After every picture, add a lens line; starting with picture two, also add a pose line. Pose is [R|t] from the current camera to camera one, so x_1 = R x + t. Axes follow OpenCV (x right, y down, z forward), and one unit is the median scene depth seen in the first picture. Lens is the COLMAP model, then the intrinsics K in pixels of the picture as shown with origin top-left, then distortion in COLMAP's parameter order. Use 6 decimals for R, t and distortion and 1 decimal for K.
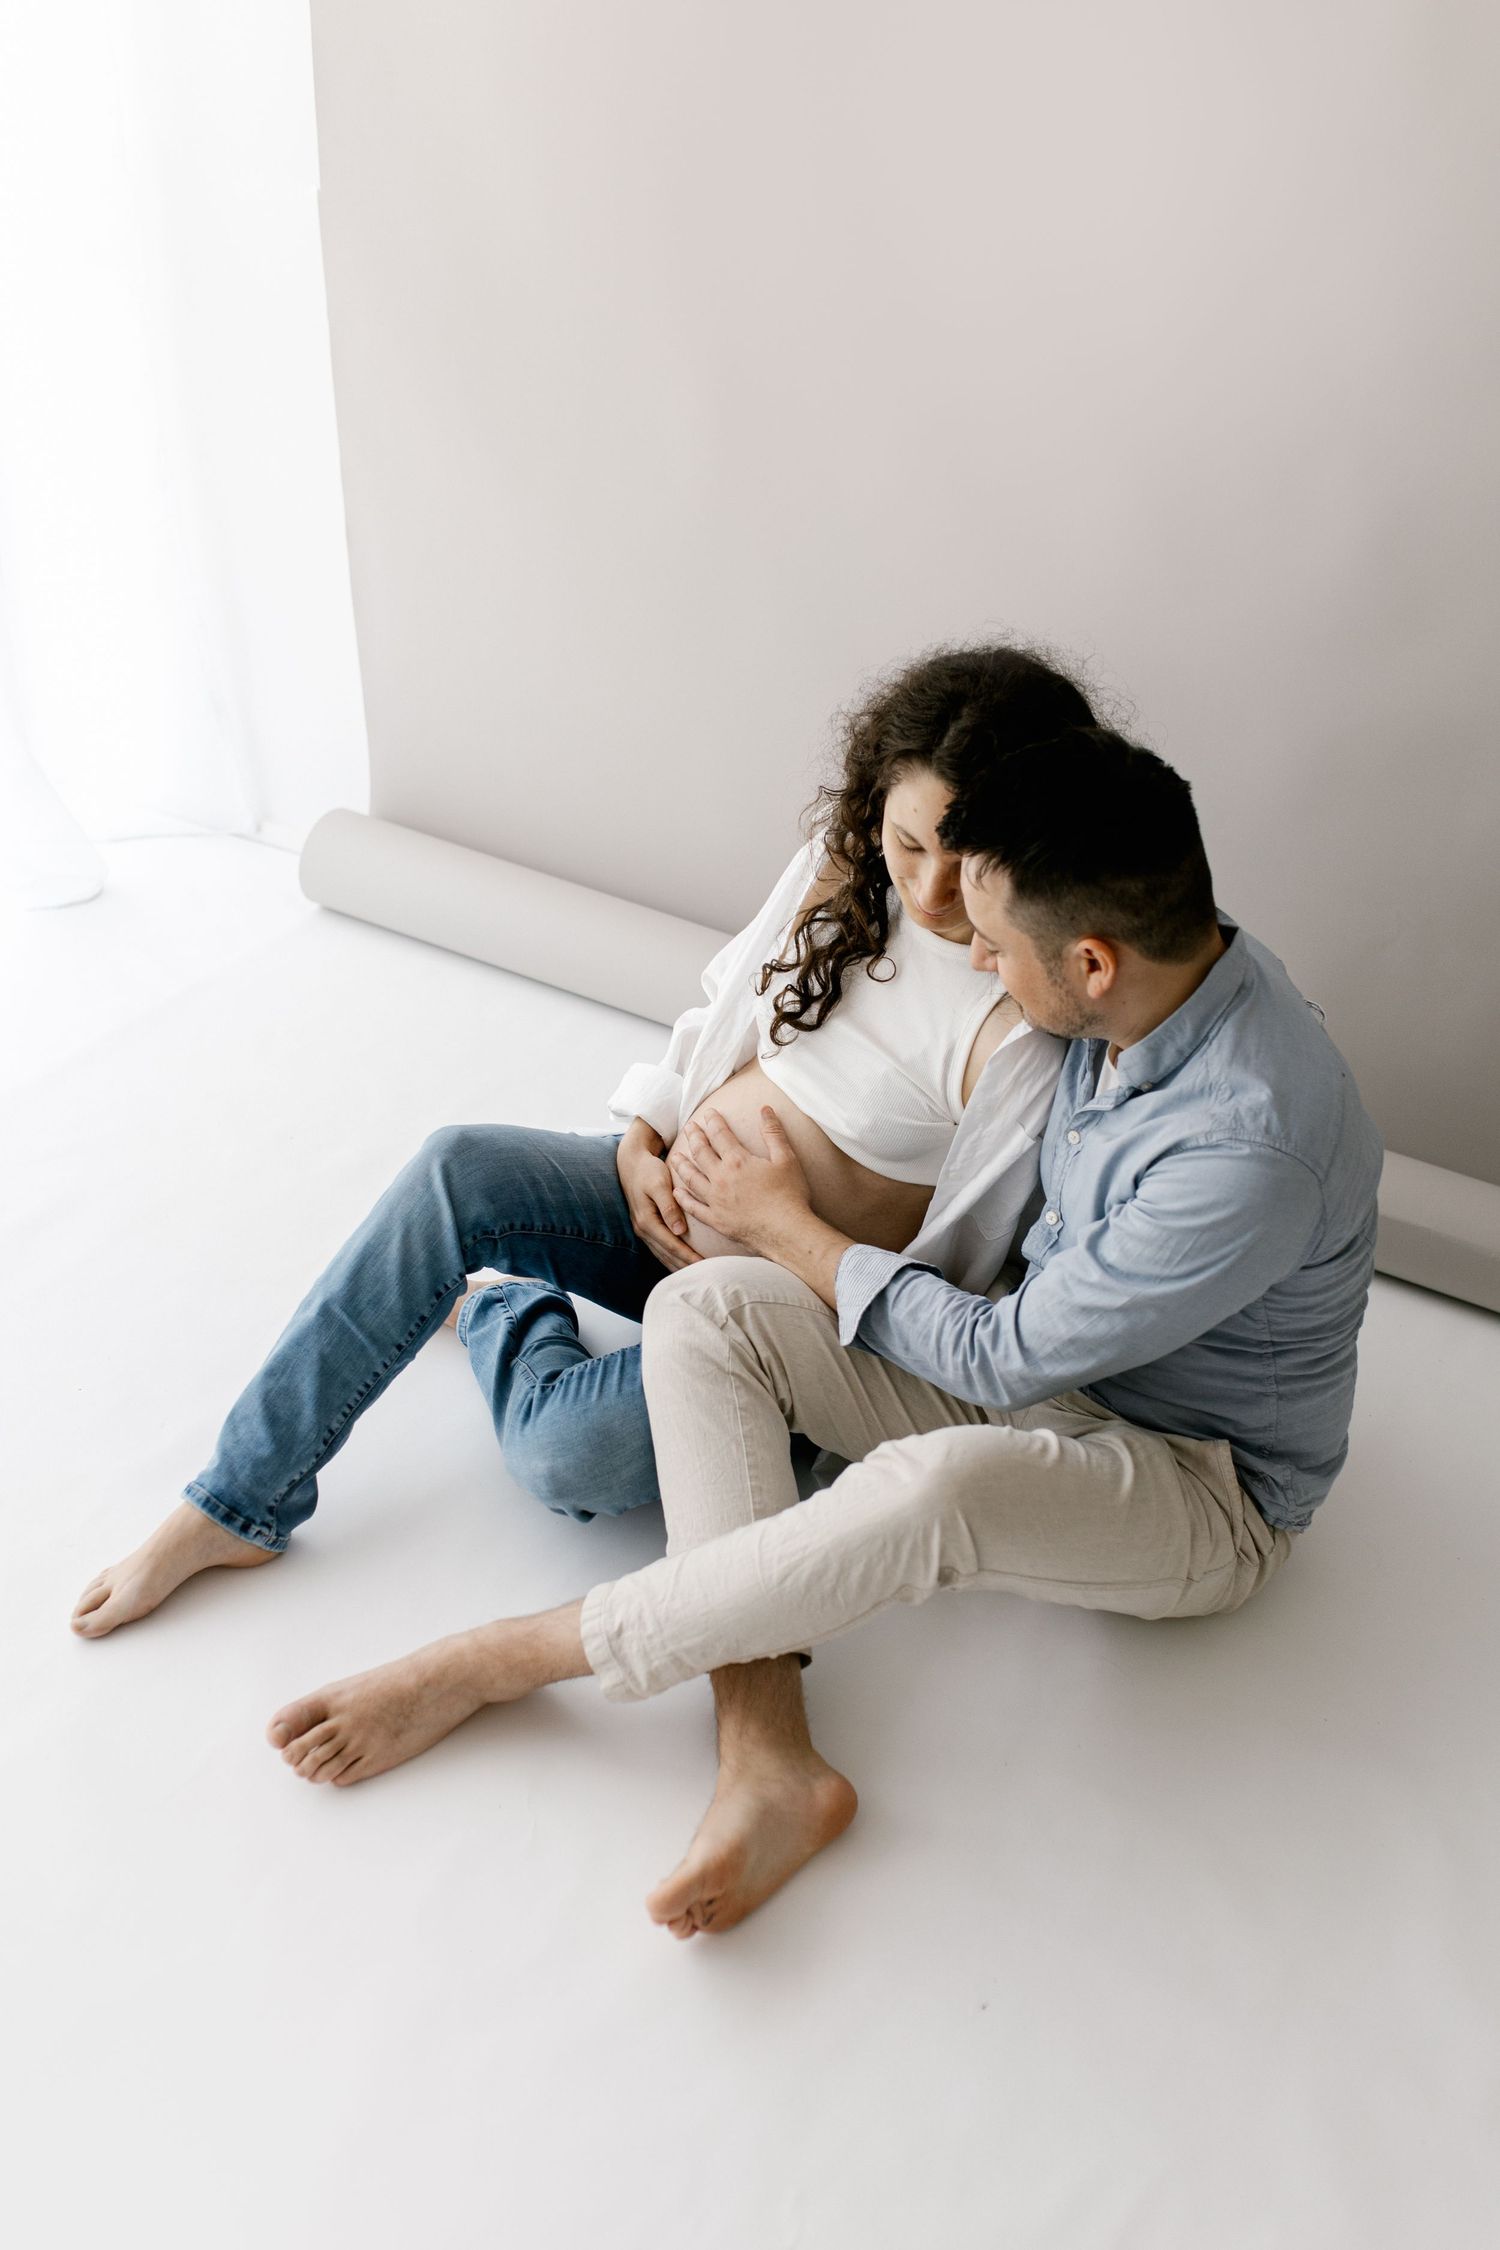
lens RADIAL K [[2417.5, 0, 750.0], [0, 2417.5, 1125.0], [0, 0, 1]] dist [0.004777, 0.003266]
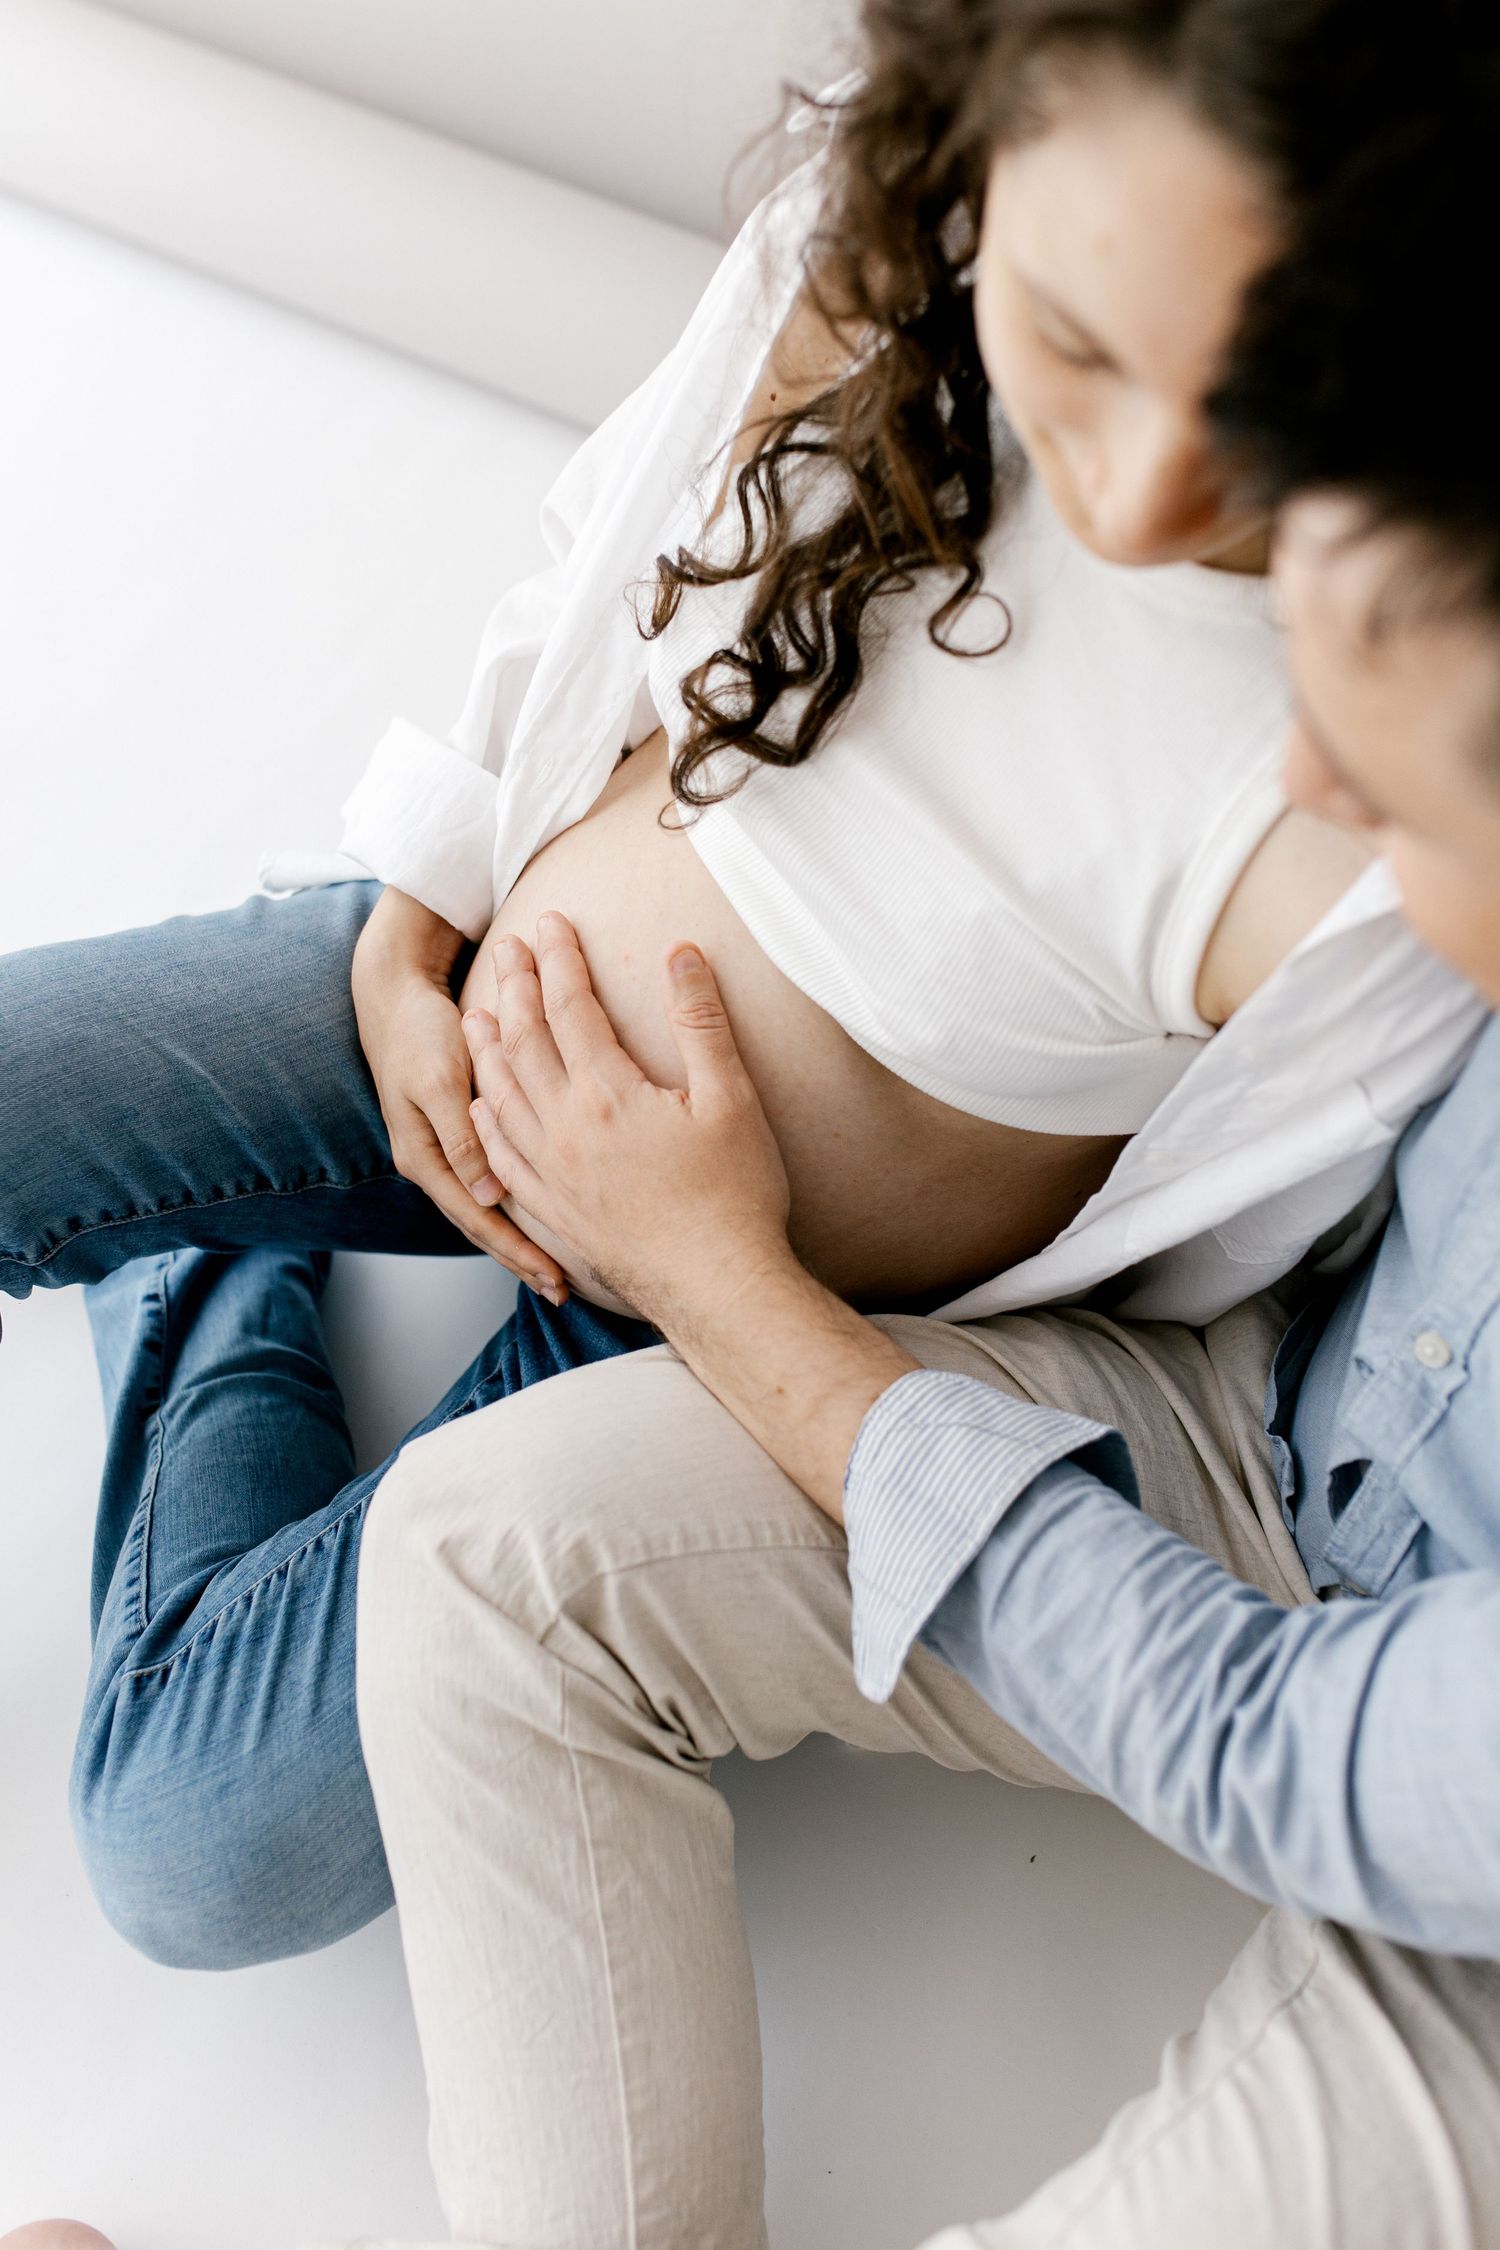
lens RADIAL K [[2417.5, 0, 750.0], [0, 2417.5, 1125.0], [0, 0, 1]] dist [0.004777, 0.003266]
pose [[0.998985, -0.008398, -0.044261, 0.038398], [0.023759, 0.932943, 0.359239, -0.128549], [0.038276, -0.359926, 0.932195, 0.674658]]
